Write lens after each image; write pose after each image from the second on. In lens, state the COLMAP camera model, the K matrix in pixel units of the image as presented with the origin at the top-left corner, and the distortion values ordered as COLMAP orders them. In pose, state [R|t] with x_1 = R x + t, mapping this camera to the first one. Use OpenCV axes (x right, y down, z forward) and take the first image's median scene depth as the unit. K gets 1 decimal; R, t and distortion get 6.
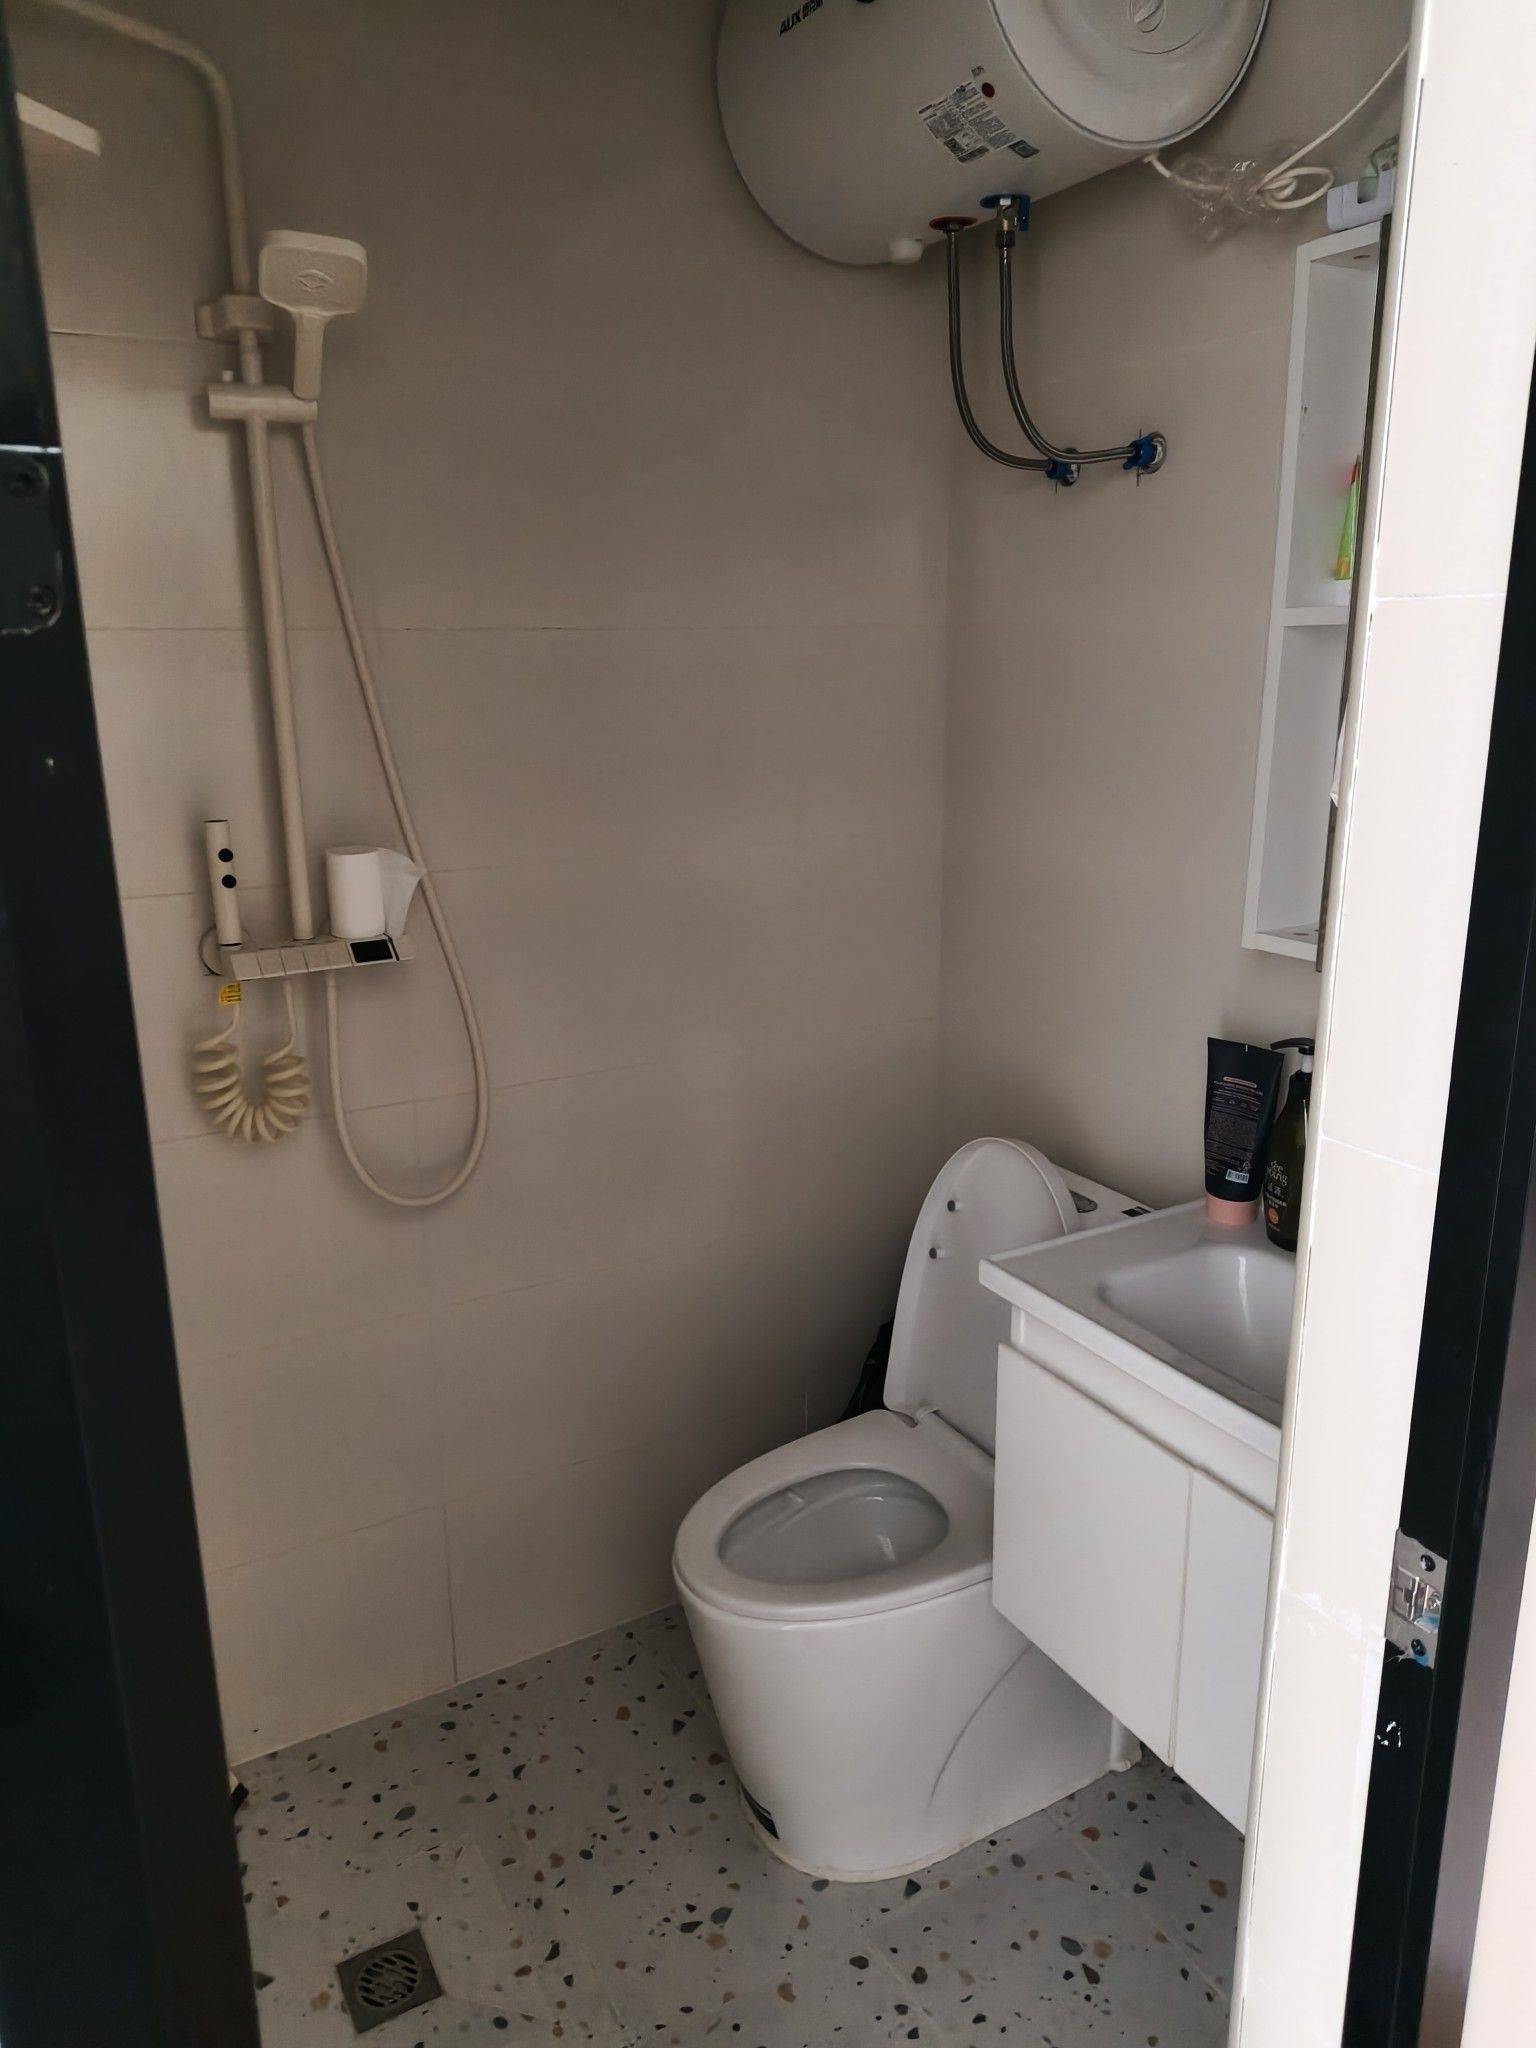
lens RADIAL K [[1498.5, 0, 765.1], [0, 1498.5, 1070.9], [0, 0, 1]] dist [0.061456, -0.014356]
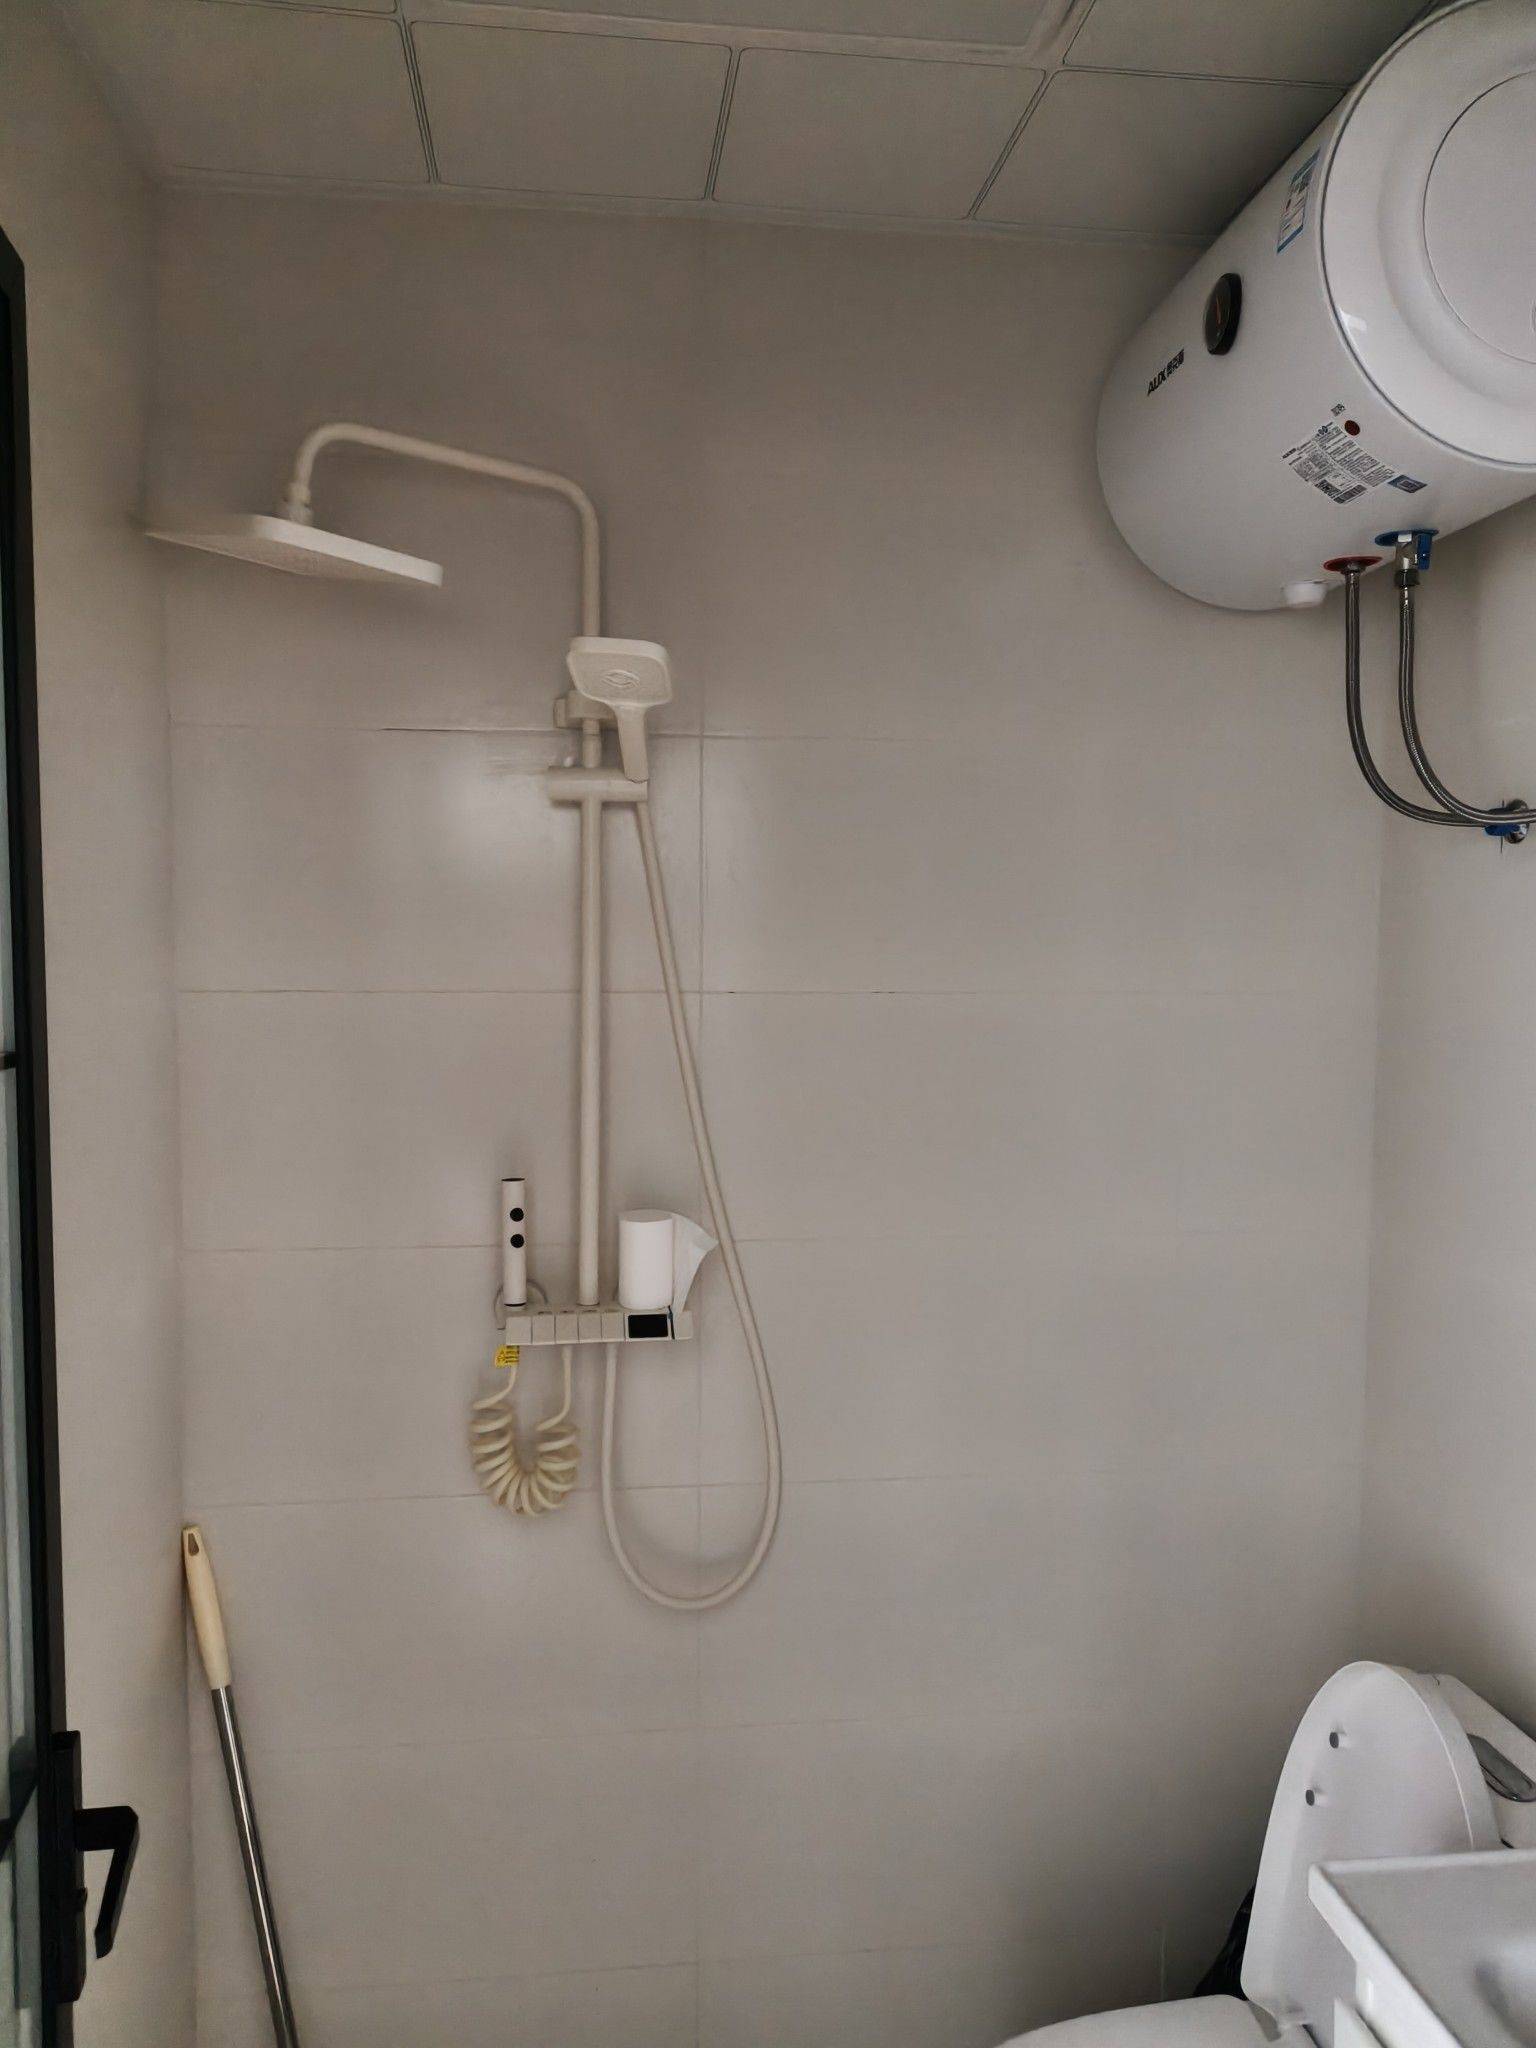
lens RADIAL K [[1498.5, 0, 765.1], [0, 1498.5, 1070.9], [0, 0, 1]] dist [0.061456, -0.014356]
pose [[0.922661, 0.054074, -0.381802, 0.165431], [-0.120437, 0.980998, -0.152111, -0.109657], [0.366321, 0.186330, 0.911641, 0.158716]]
